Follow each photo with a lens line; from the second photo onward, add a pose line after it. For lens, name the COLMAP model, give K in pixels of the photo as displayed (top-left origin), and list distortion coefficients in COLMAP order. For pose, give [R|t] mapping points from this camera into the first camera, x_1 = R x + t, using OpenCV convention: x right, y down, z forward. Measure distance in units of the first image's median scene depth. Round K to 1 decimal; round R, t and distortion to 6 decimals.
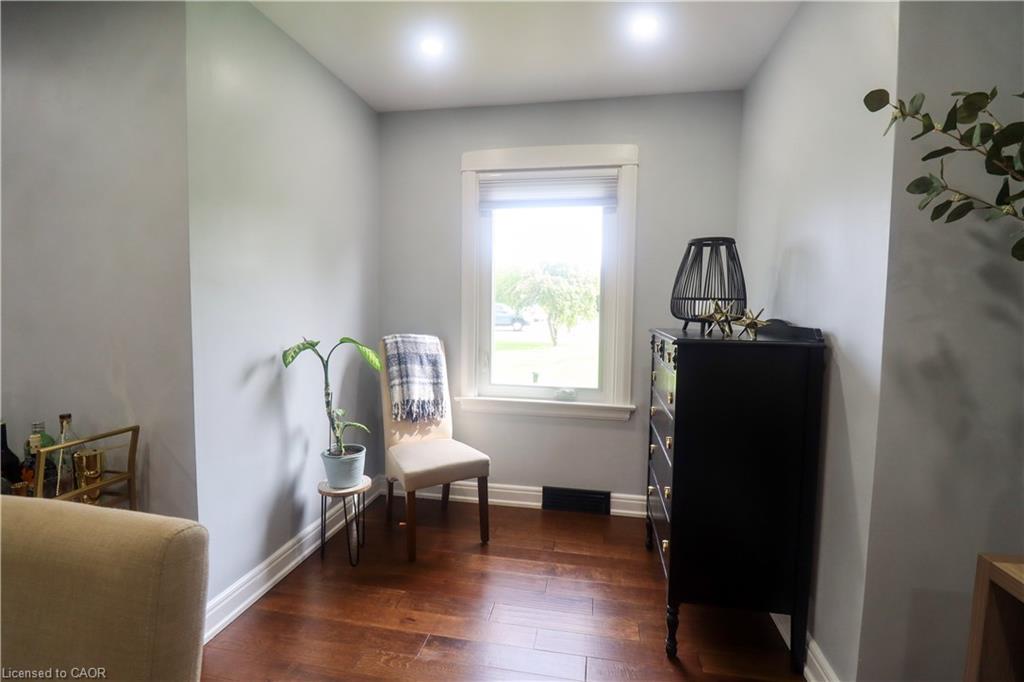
lens RADIAL K [[478.0, 0, 515.1], [0, 478.0, 337.1], [0, 0, 1]] dist [-0.017662, -0.000082]
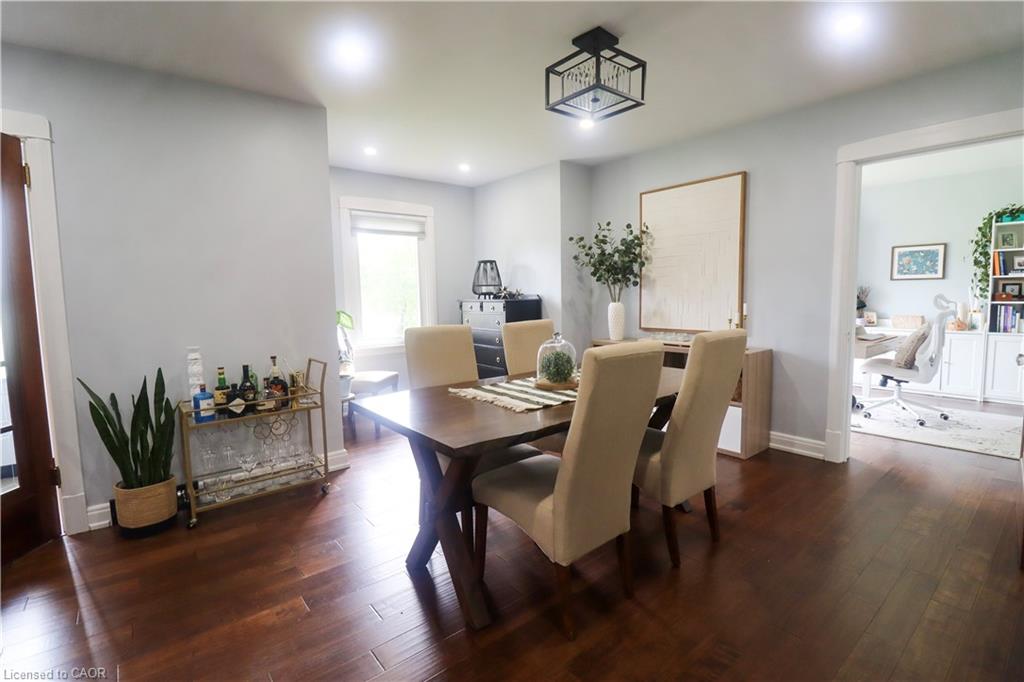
lens RADIAL K [[478.0, 0, 515.1], [0, 478.0, 337.1], [0, 0, 1]] dist [-0.017662, -0.000082]
pose [[0.638346, -0.091218, 0.764325, -1.311084], [0.072444, 0.995666, 0.058324, 0.046630], [-0.766333, 0.018140, 0.642188, -0.614489]]
